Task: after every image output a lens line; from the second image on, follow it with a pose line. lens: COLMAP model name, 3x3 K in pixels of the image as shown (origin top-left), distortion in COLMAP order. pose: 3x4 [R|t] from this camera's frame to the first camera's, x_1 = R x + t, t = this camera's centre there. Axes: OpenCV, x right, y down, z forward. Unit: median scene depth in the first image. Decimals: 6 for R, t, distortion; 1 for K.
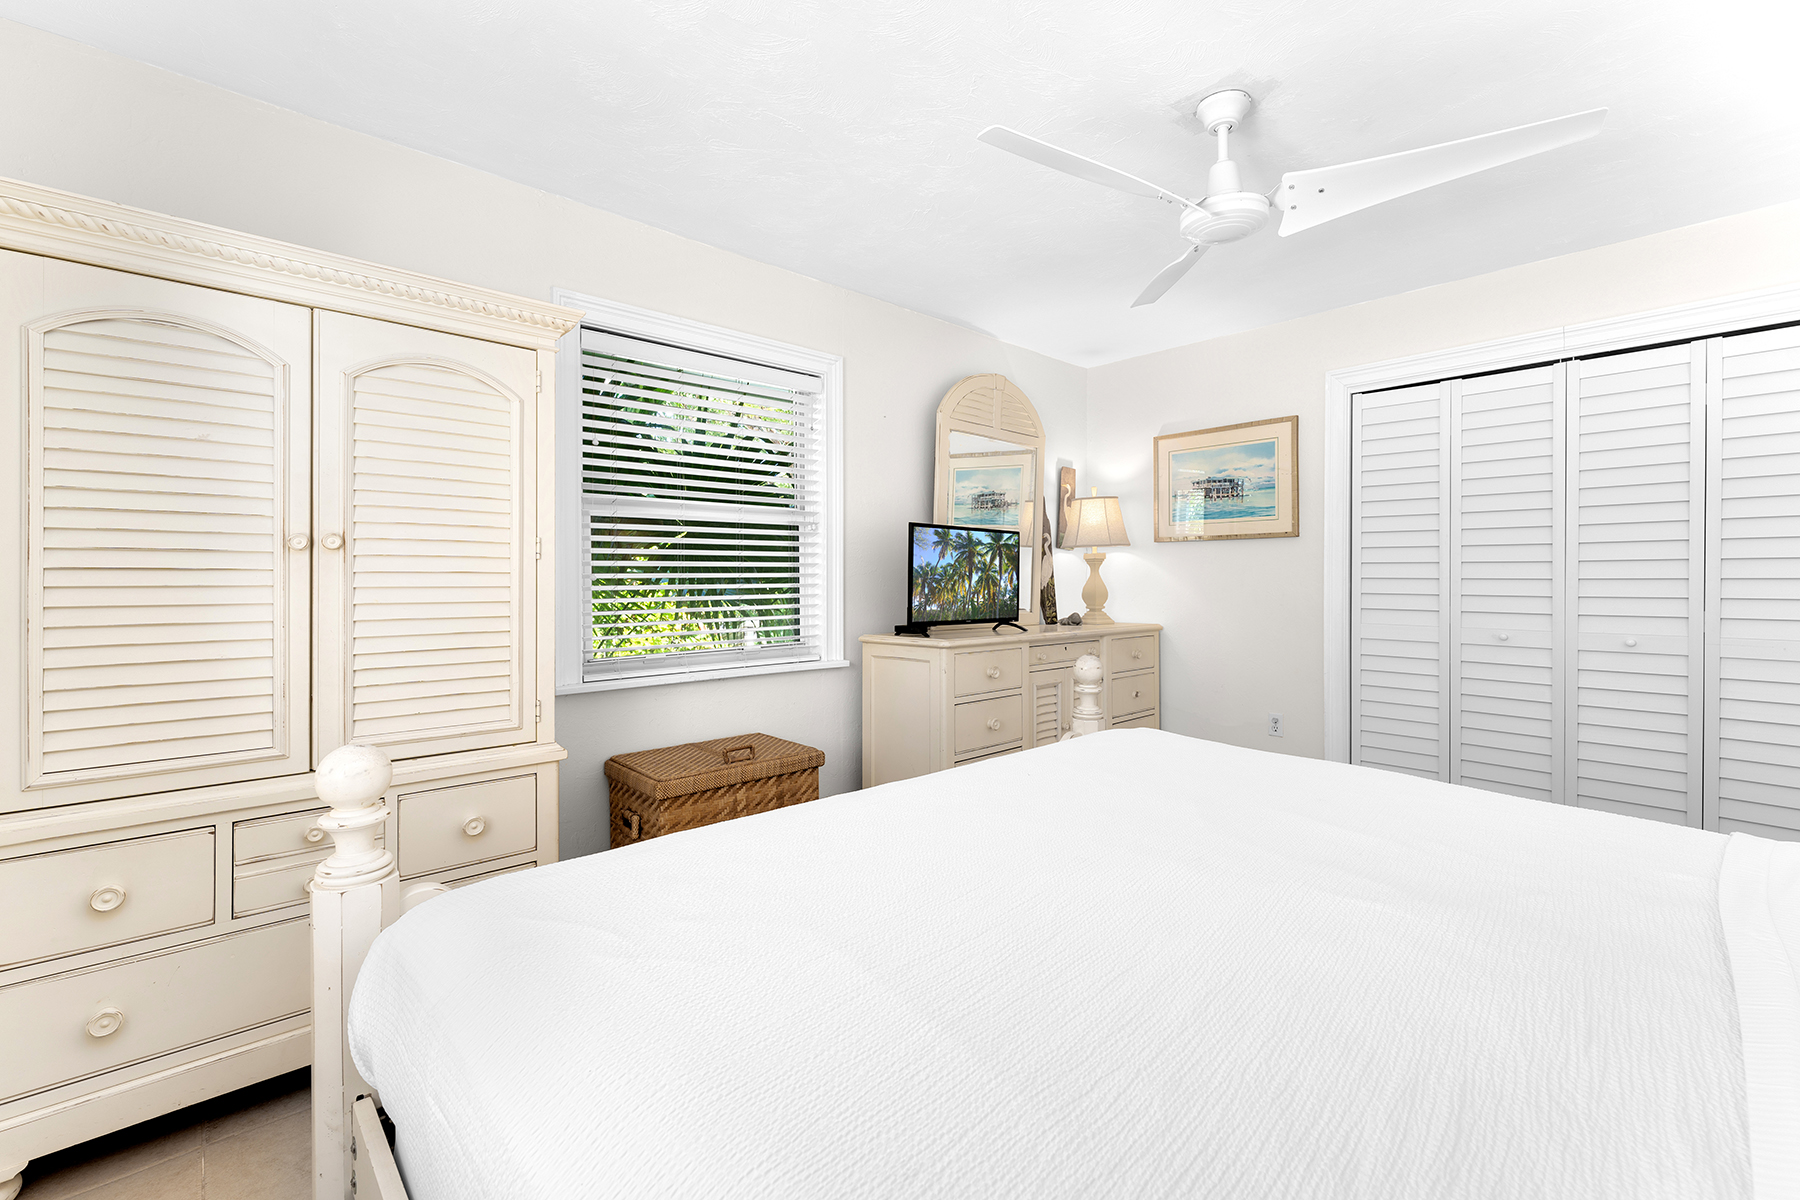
lens RADIAL K [[773.0, 0, 900.0], [0, 773.0, 580.2], [0, 0, 1]] dist [-0.000188, -0.000056]
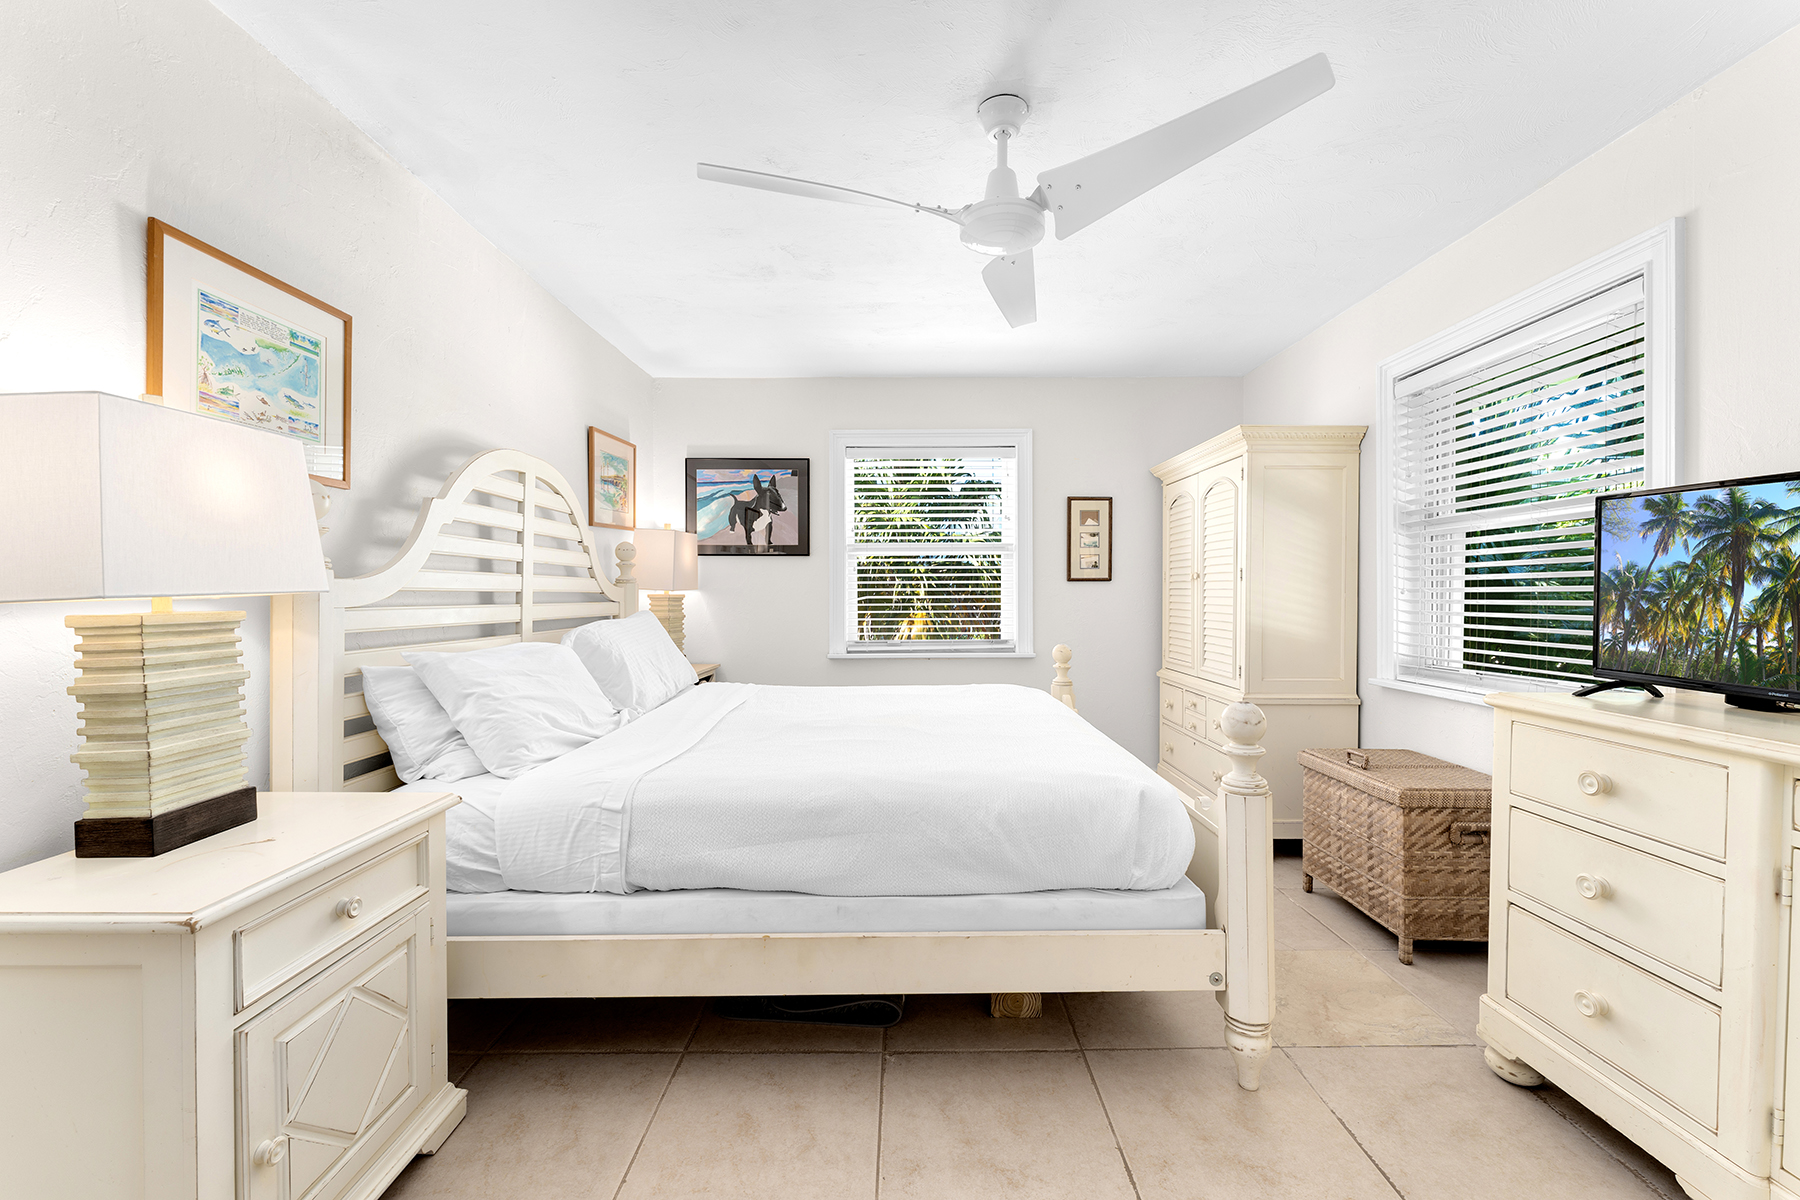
lens RADIAL K [[773.0, 0, 899.4], [0, 773.0, 597.8], [0, 0, 1]] dist [-0.000188, -0.000056]
pose [[-0.661900, 0.003103, -0.749586, 0.764911], [-0.011444, 0.999833, 0.014244, -0.000427], [0.749505, 0.018006, -0.661754, 0.952074]]
